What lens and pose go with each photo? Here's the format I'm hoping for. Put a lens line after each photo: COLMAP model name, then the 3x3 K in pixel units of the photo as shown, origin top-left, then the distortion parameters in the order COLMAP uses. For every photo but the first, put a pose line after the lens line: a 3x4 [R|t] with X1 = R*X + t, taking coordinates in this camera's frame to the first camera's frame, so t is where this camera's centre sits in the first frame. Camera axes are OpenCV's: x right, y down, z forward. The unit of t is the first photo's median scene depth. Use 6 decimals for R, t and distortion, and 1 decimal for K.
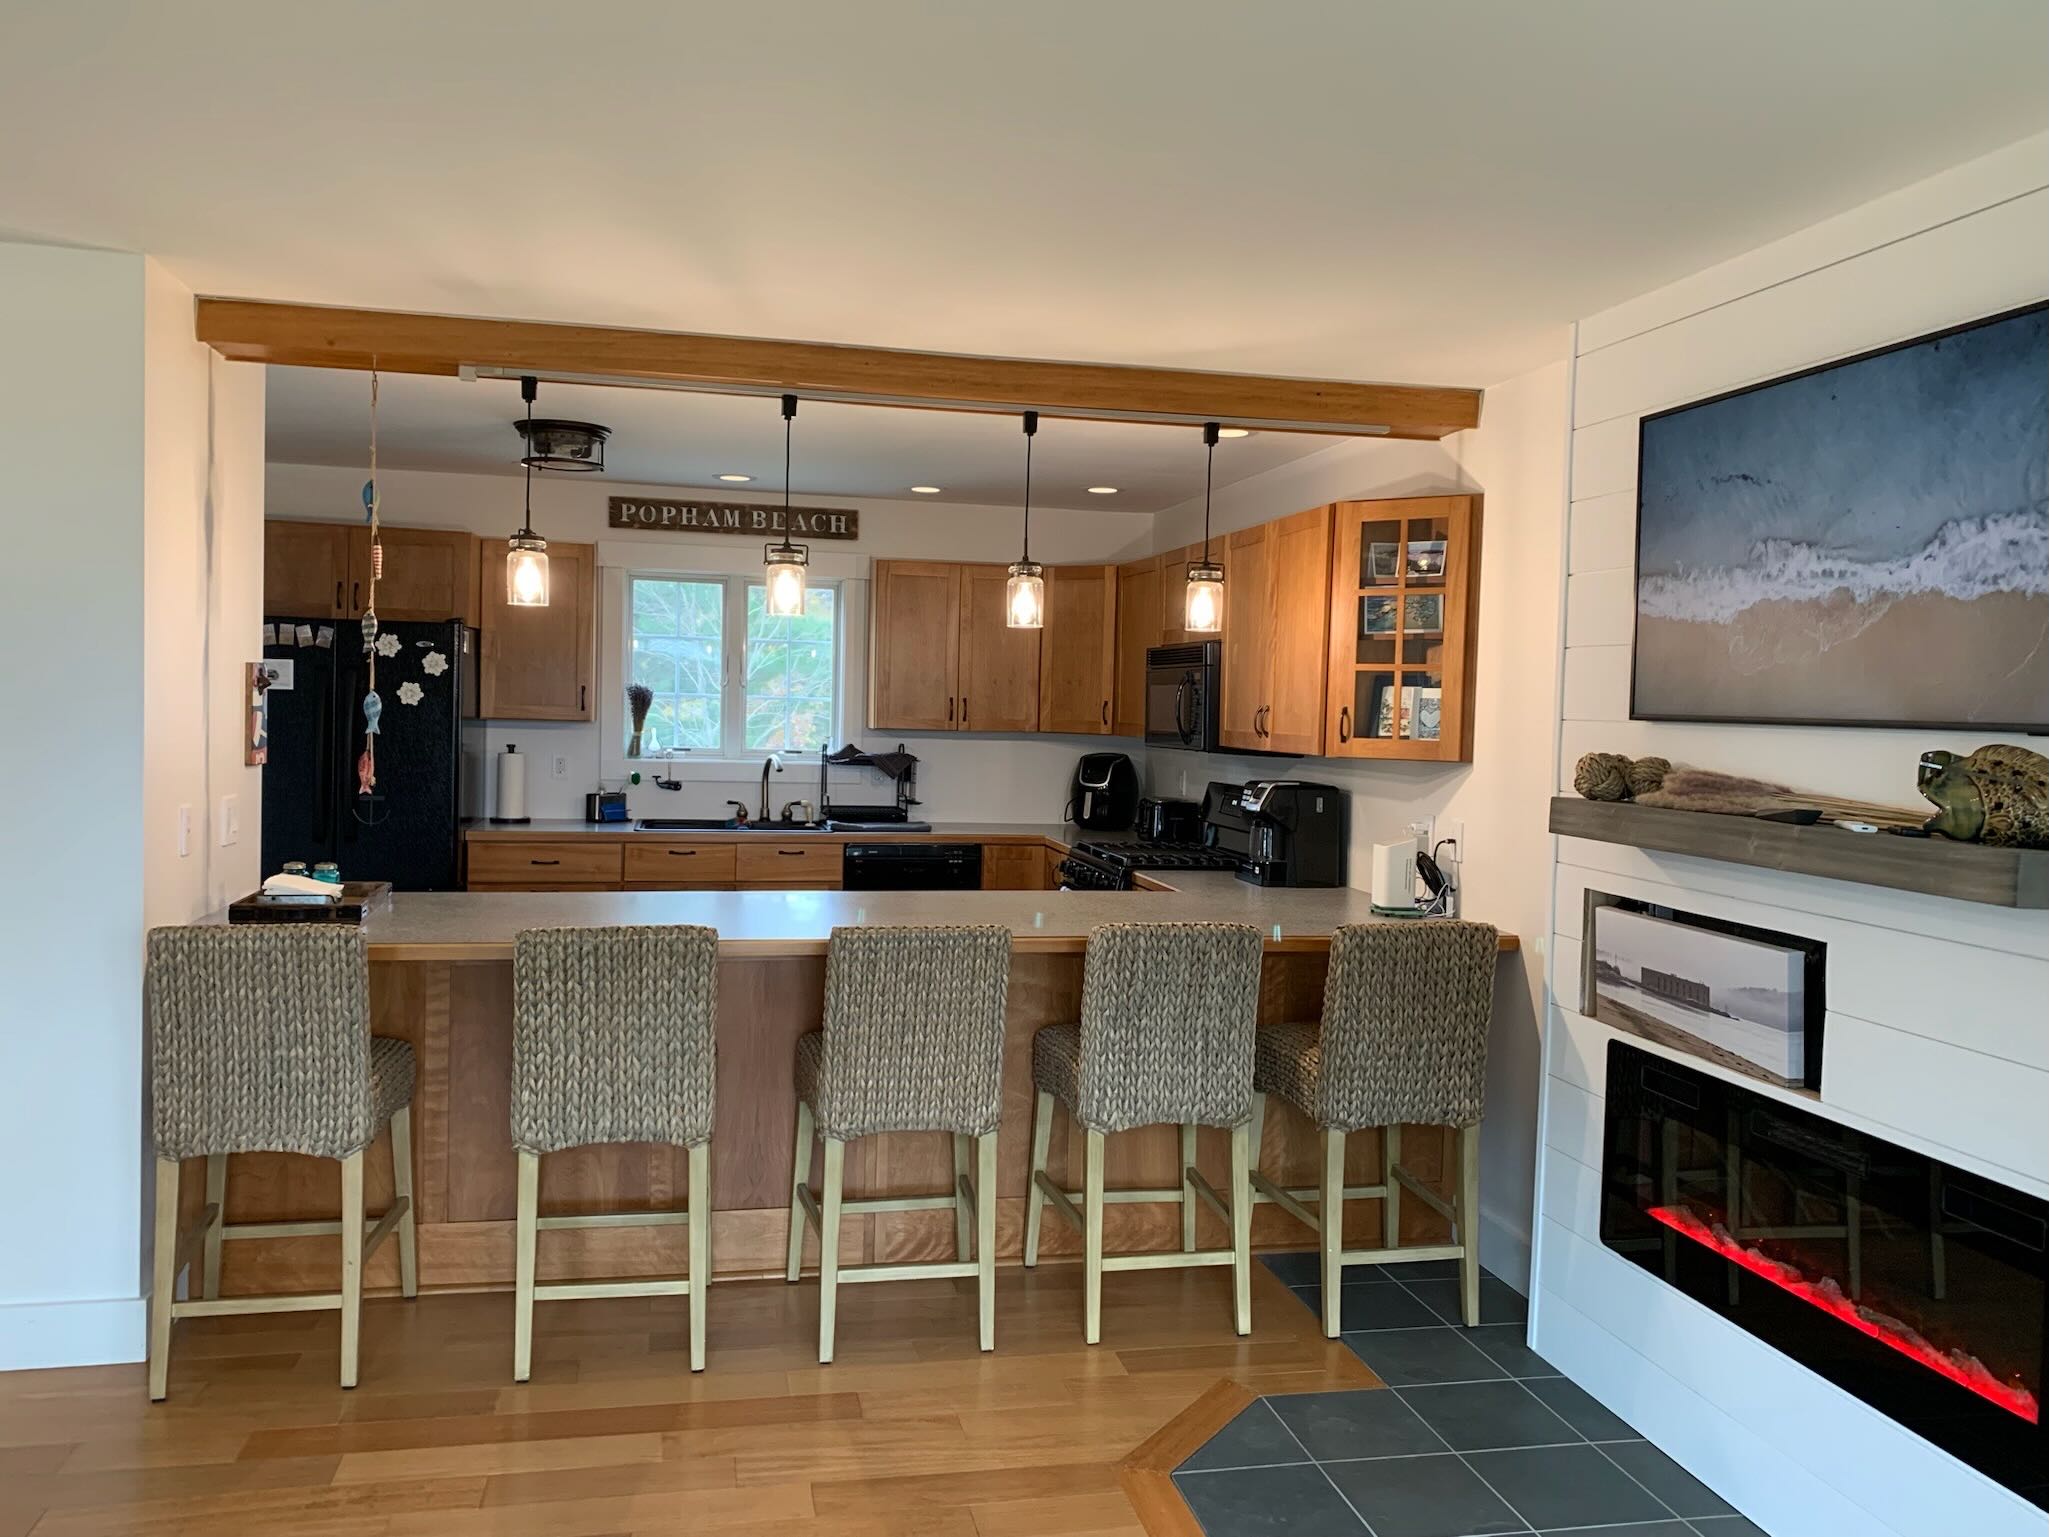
lens RADIAL K [[1550.8, 0, 1016.5], [0, 1550.8, 770.2], [0, 0, 1]] dist [0.052638, -0.073173]
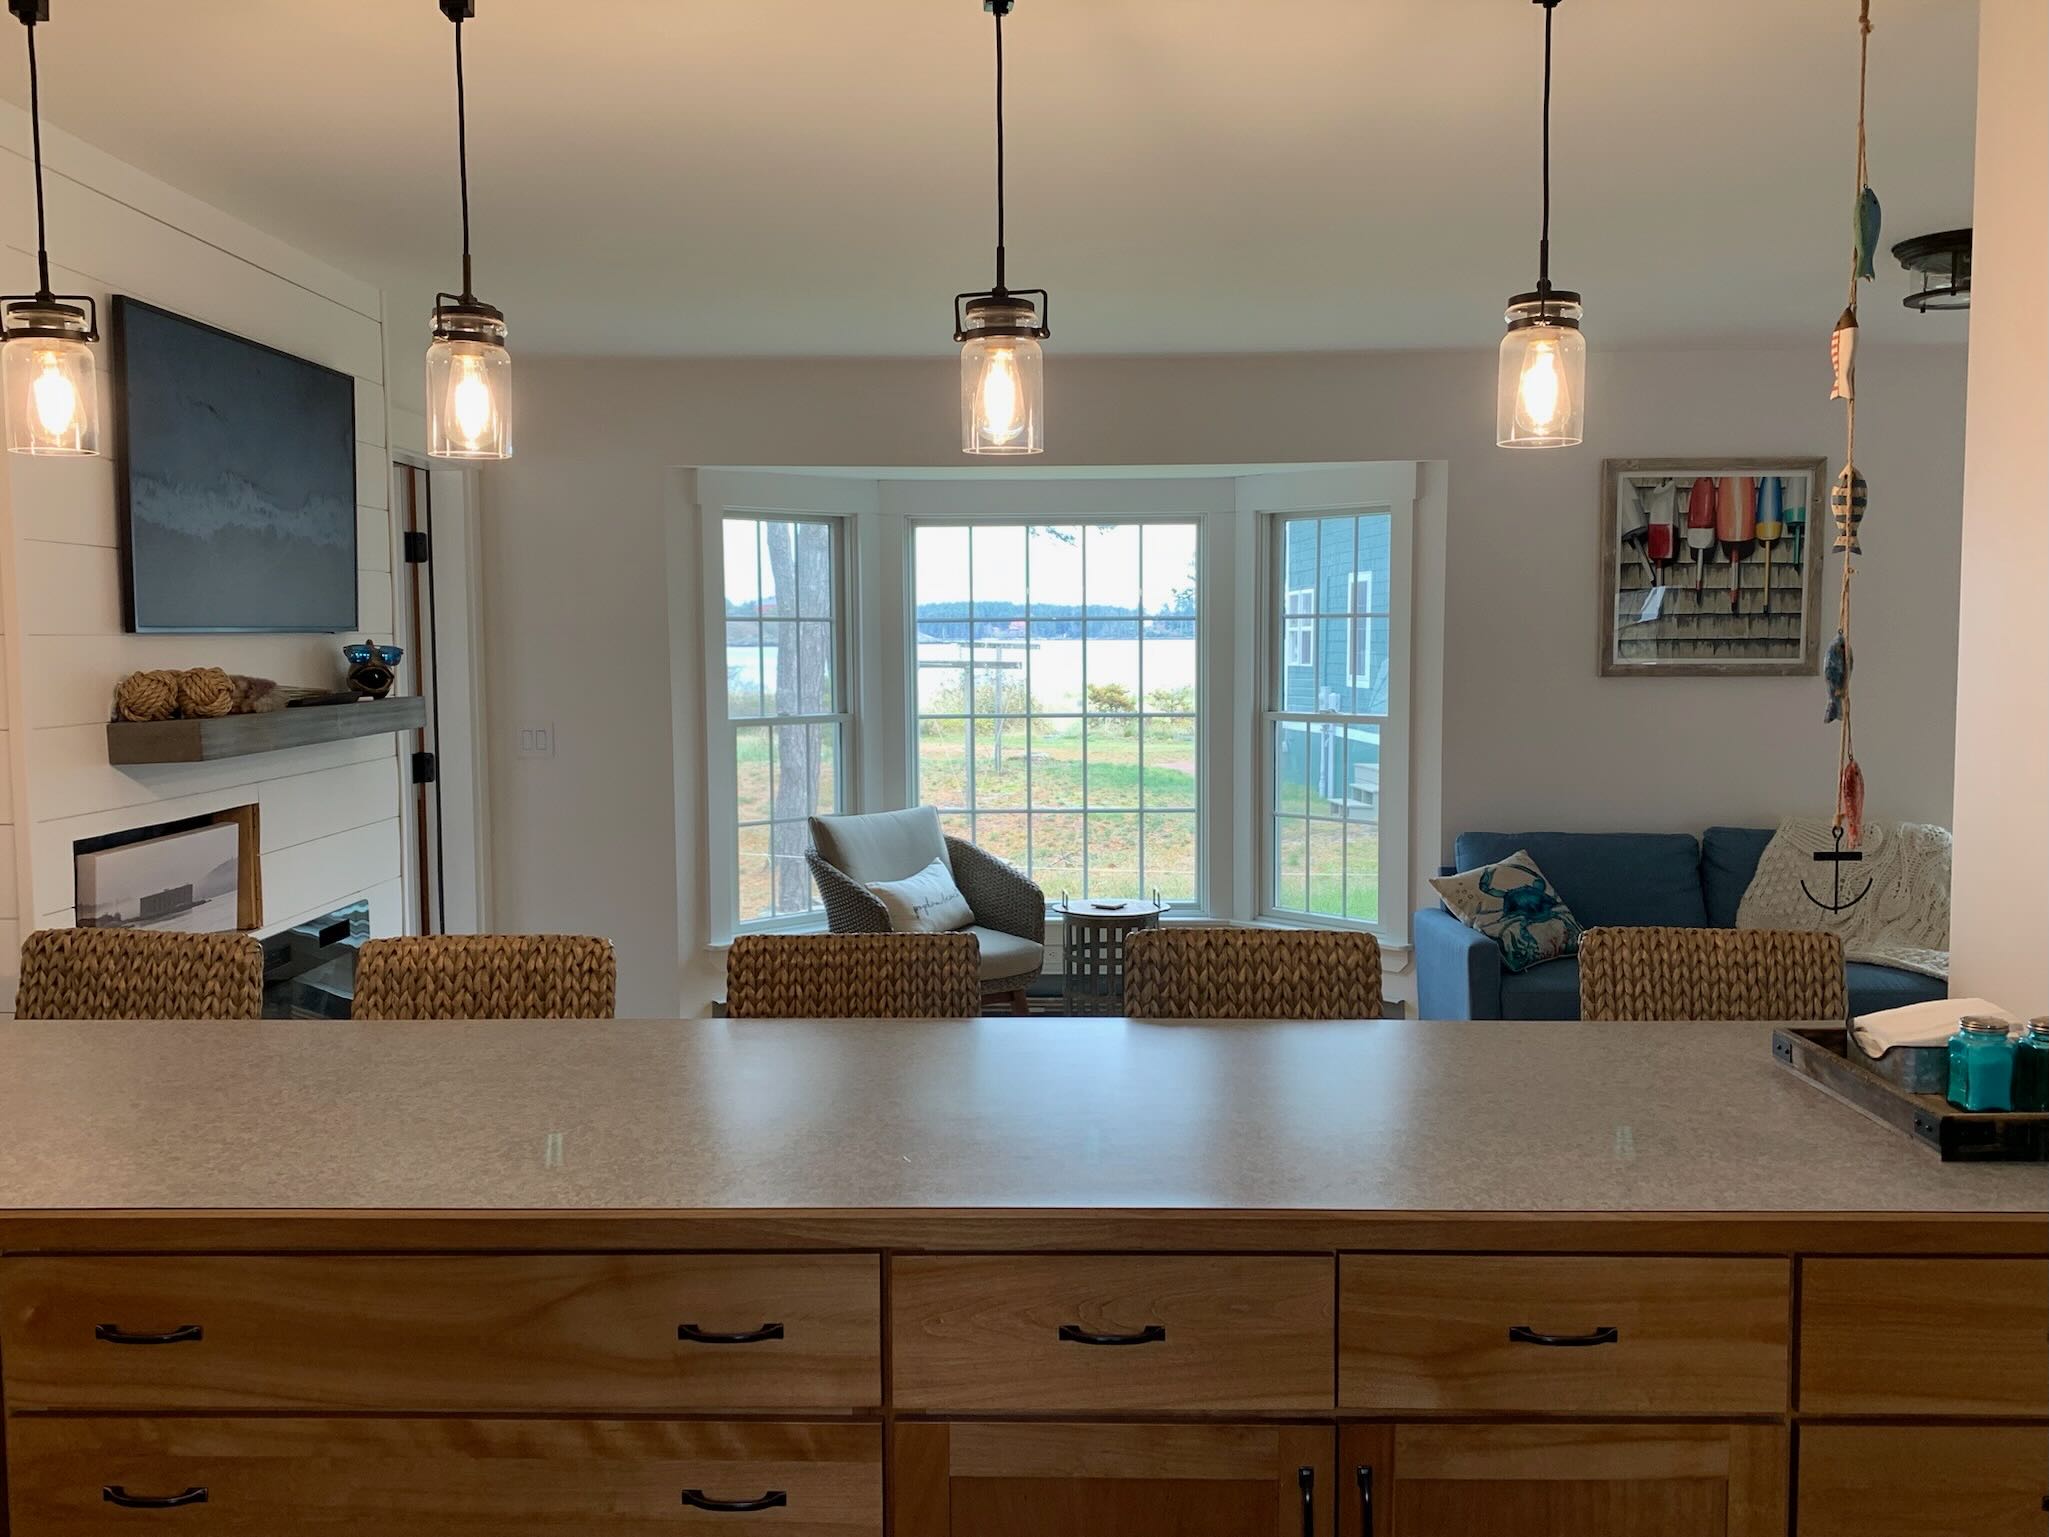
lens RADIAL K [[1789.3, 0, 1026.7], [0, 1789.3, 766.7], [0, 0, 1]] dist [0.074024, -0.136984]
pose [[-0.974006, -0.039000, 0.223142, -0.375423], [-0.011198, 0.992153, 0.124528, -0.097692], [-0.226247, 0.118792, -0.966799, 2.051064]]
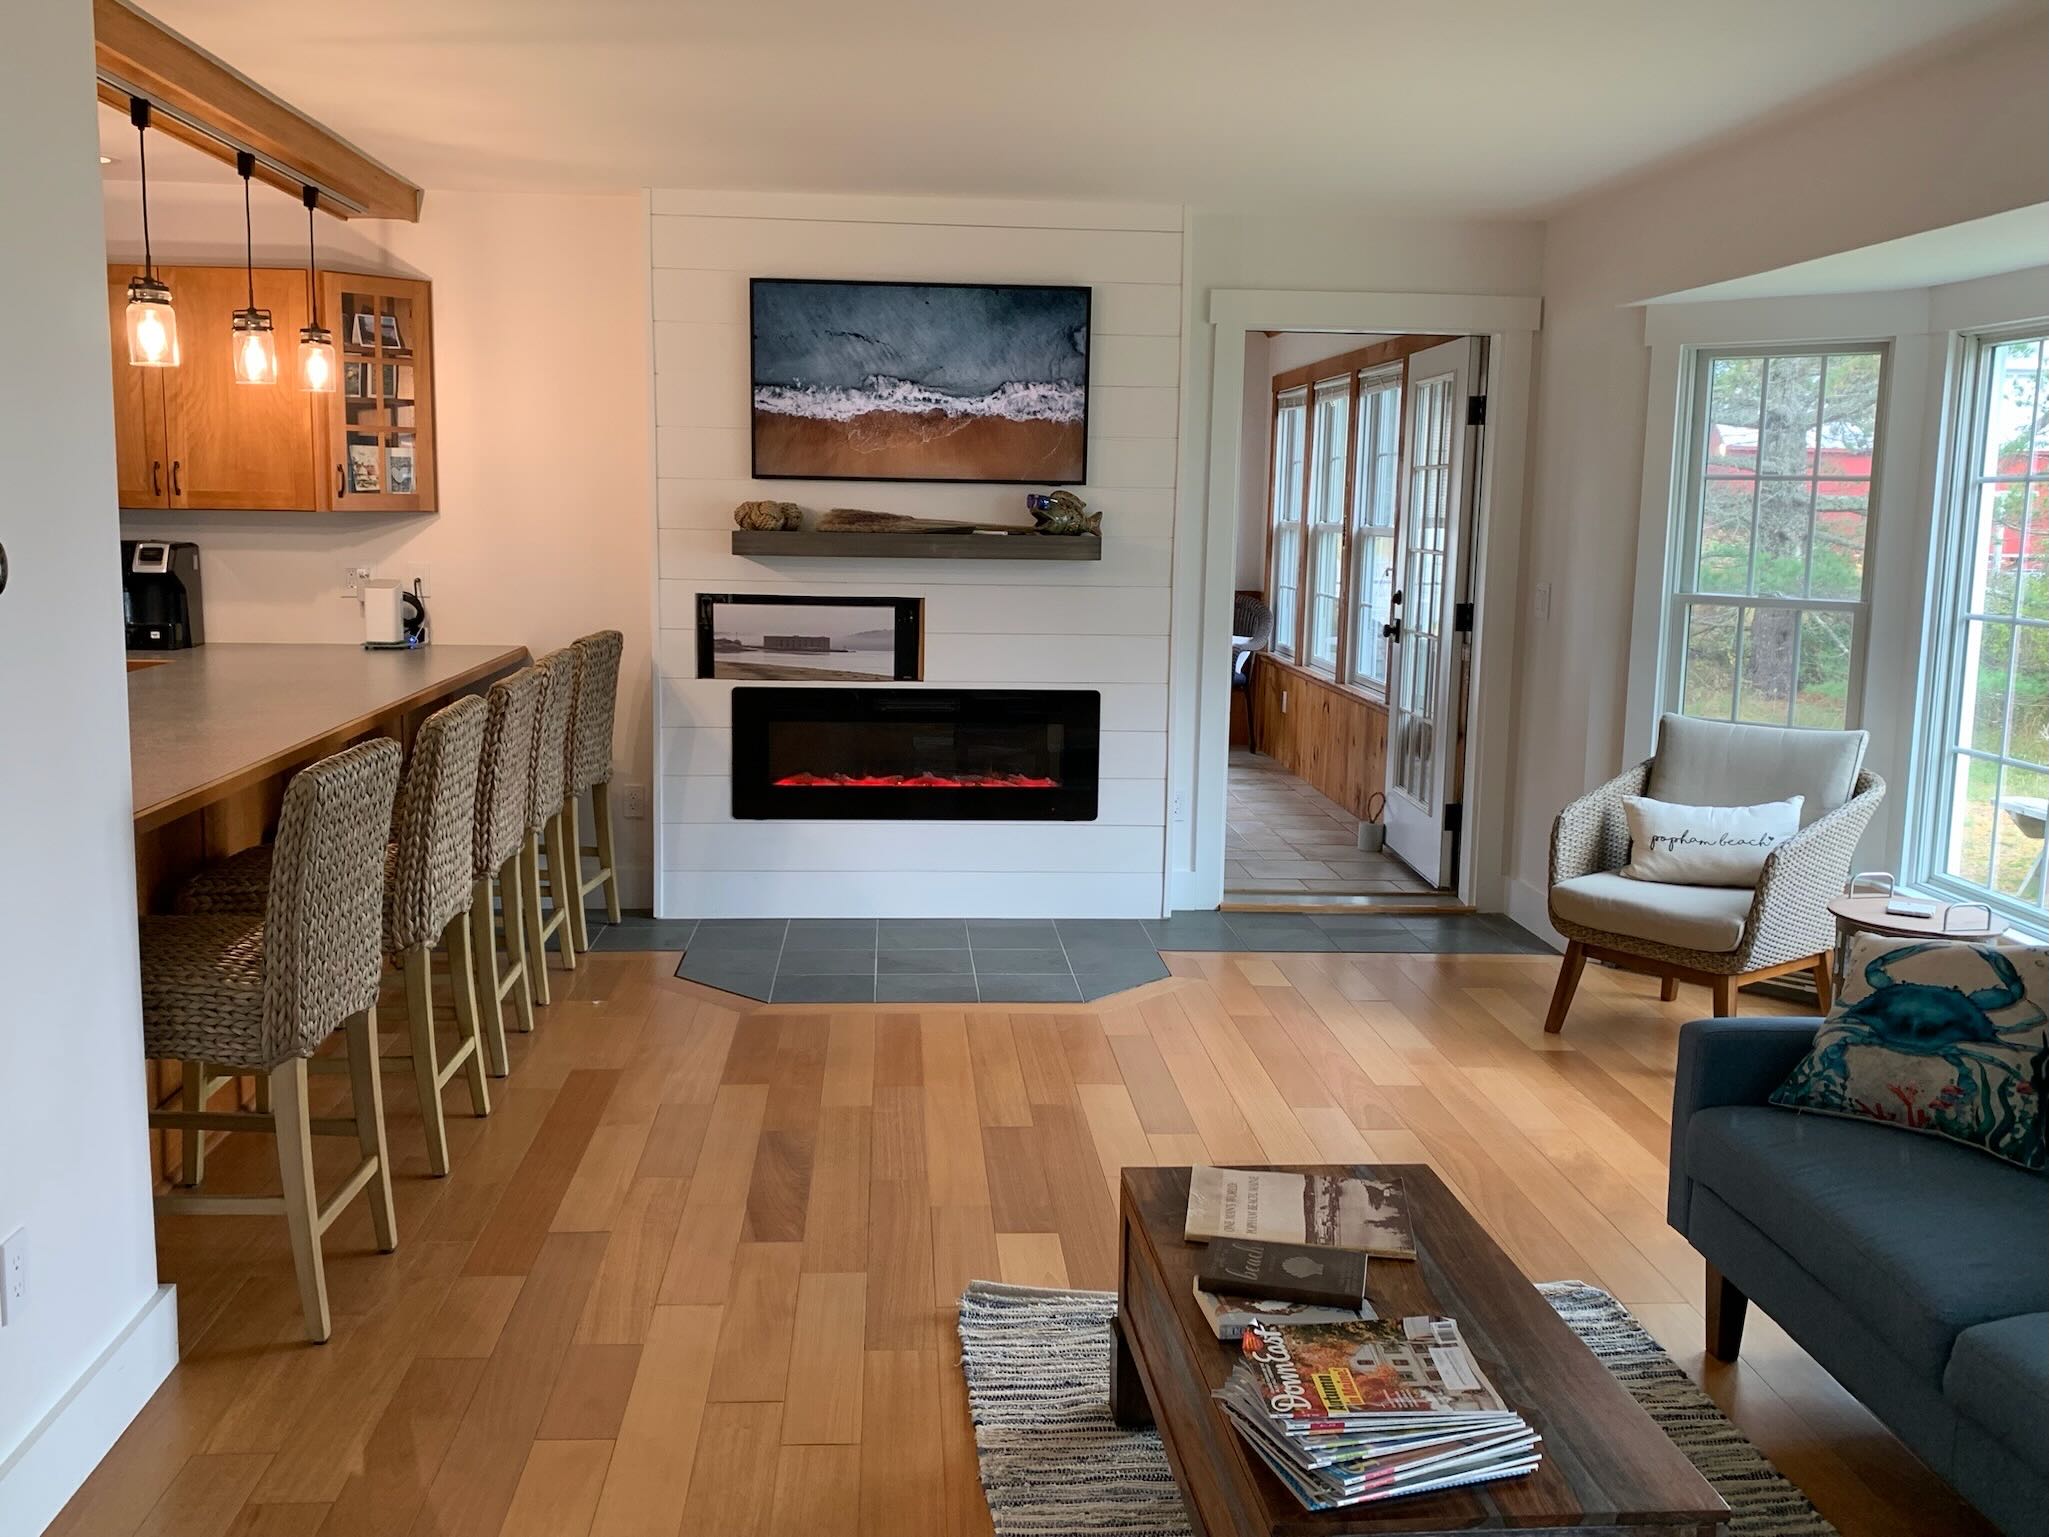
lens RADIAL K [[1789.3, 0, 1004.5], [0, 1789.3, 748.4], [0, 0, 1]] dist [0.074024, -0.136984]
pose [[0.144998, -0.163696, 0.975797, -1.458800], [0.030584, 0.986489, 0.160945, -0.050224], [-0.988959, 0.006507, 0.148046, 0.526864]]
